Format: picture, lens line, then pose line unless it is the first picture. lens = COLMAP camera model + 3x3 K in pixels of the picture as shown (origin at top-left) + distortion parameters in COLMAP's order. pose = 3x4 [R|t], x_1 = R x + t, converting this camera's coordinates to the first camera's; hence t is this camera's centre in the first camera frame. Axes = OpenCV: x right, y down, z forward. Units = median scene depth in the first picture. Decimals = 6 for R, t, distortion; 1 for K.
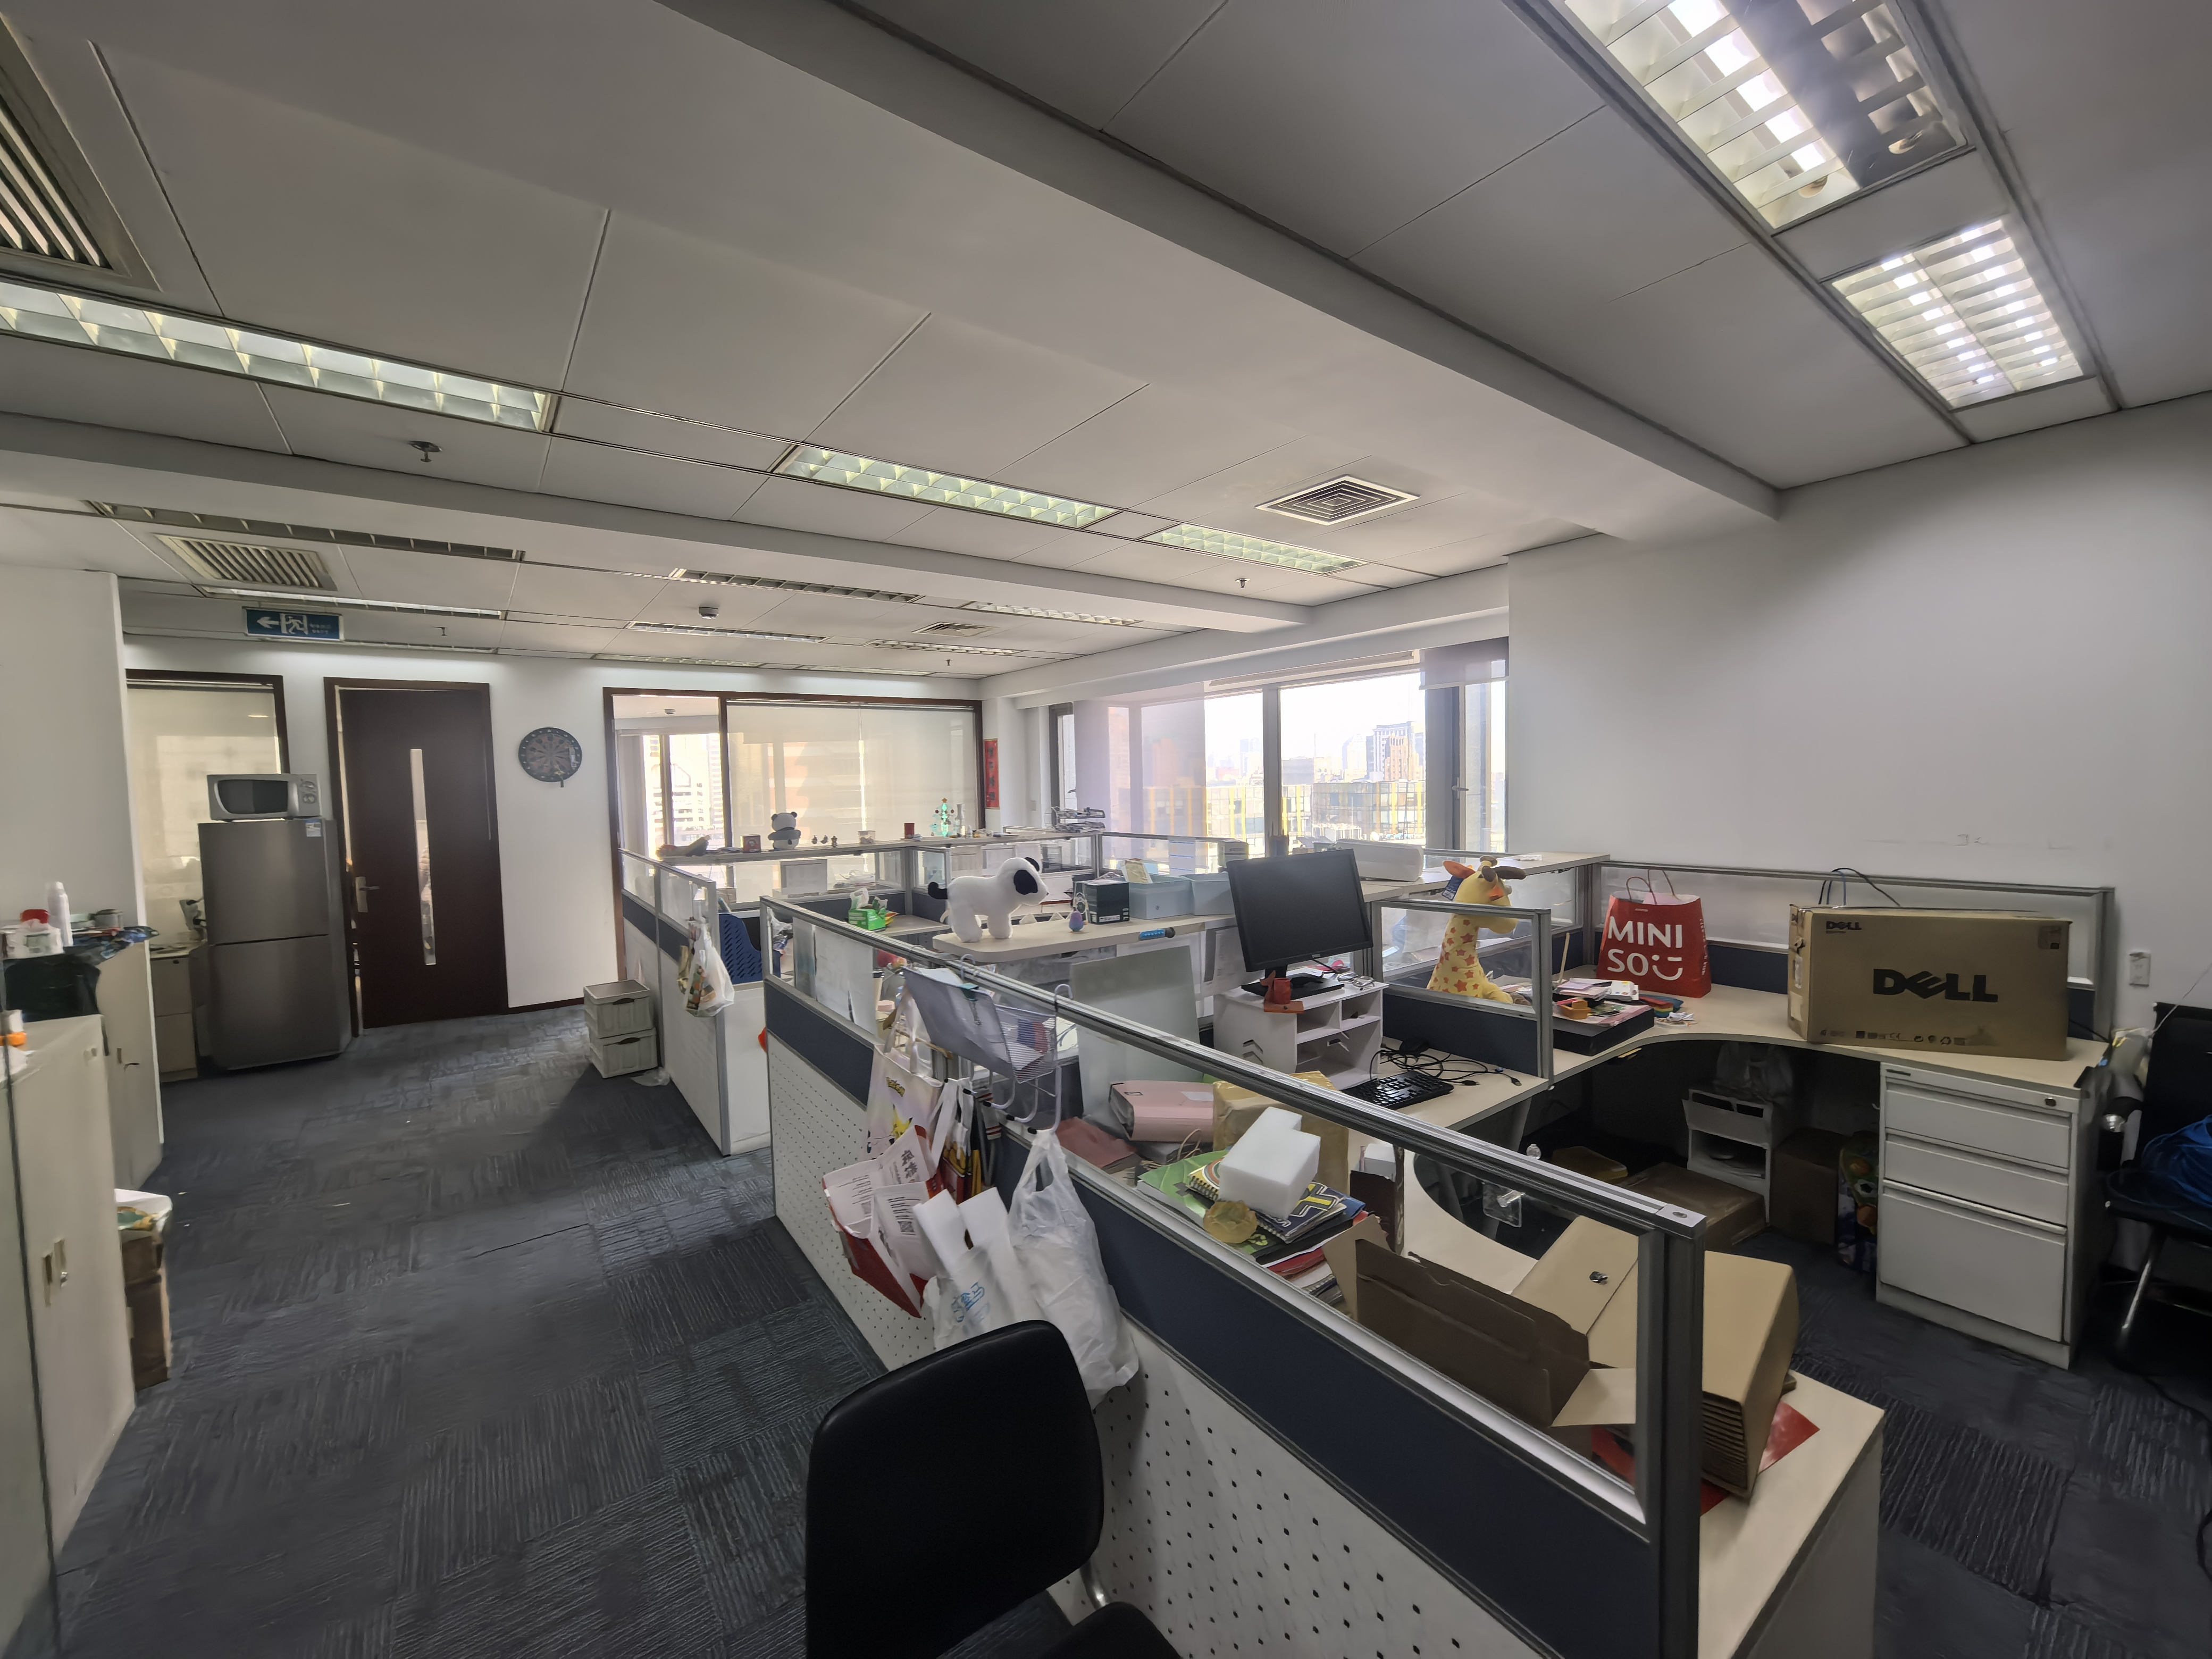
lens RADIAL K [[875.4, 0, 1106.0], [0, 875.4, 829.5], [0, 0, 1]] dist [-0.002881, -0.000272]
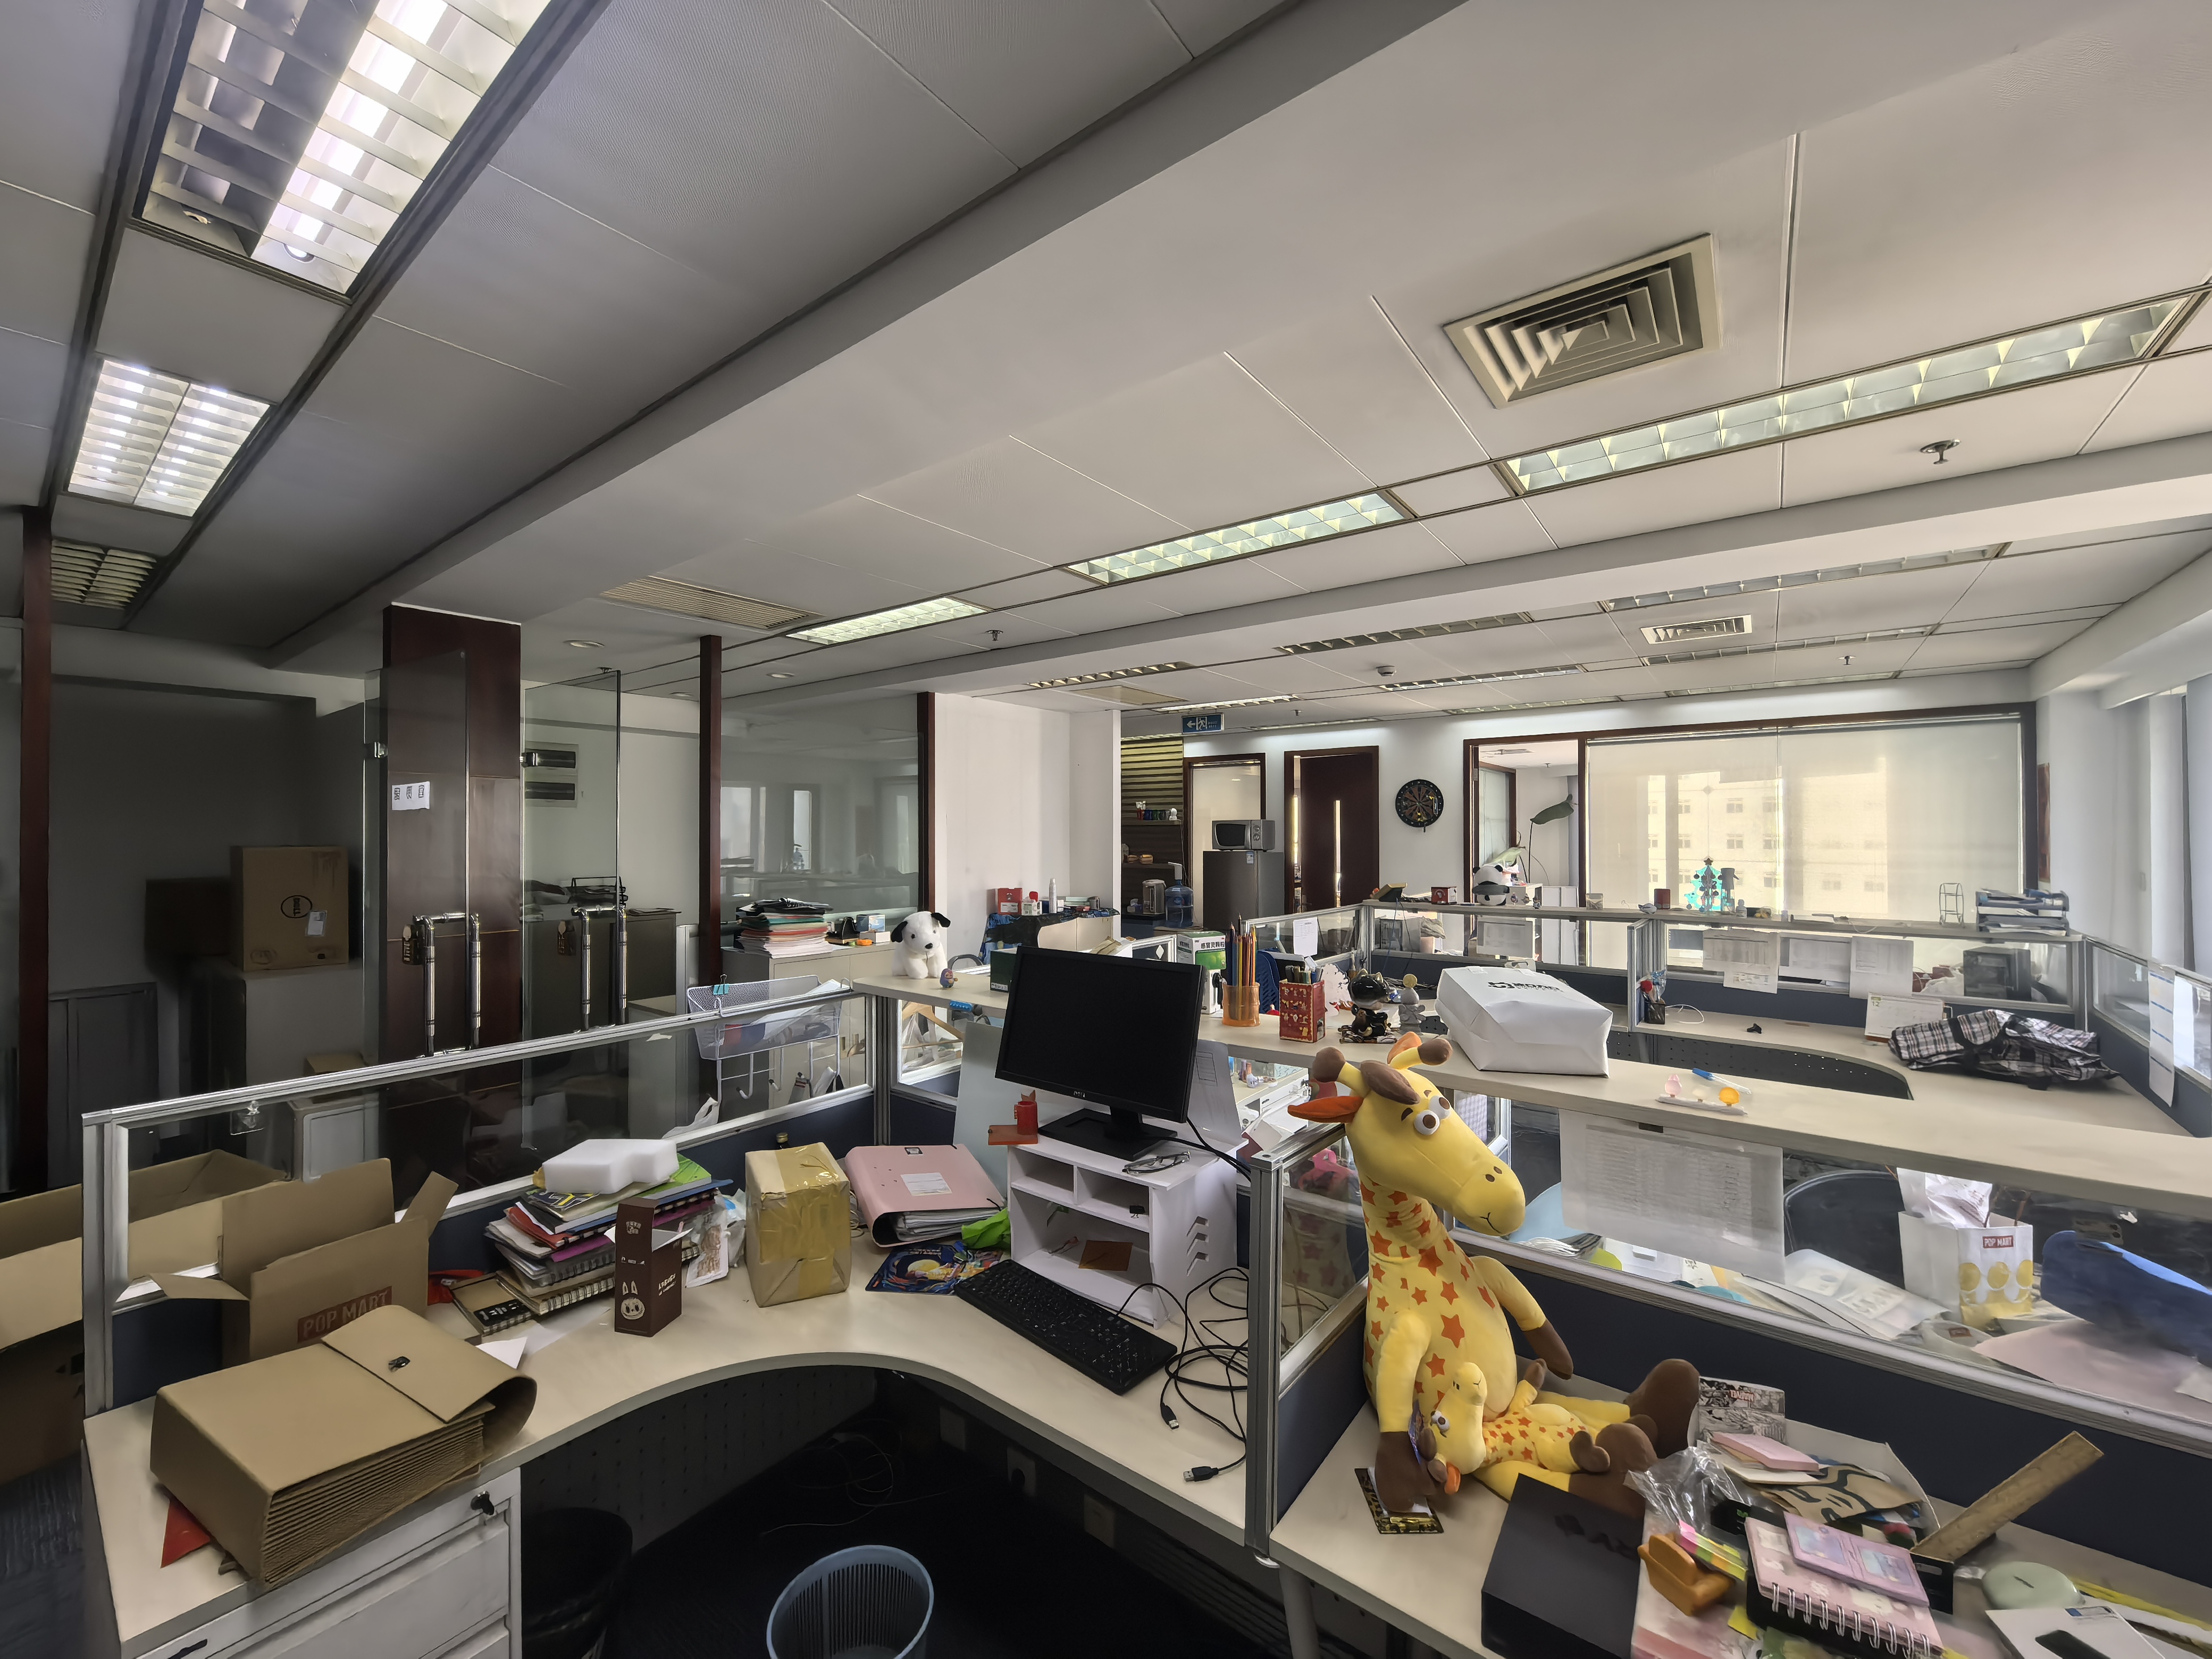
lens RADIAL K [[875.4, 0, 1106.0], [0, 875.4, 829.5], [0, 0, 1]] dist [-0.002881, -0.000272]
pose [[0.278573, 0.018425, -0.960238, 0.361185], [-0.058091, 0.998309, 0.002303, -0.031421], [0.958657, 0.055140, 0.279172, 0.304518]]
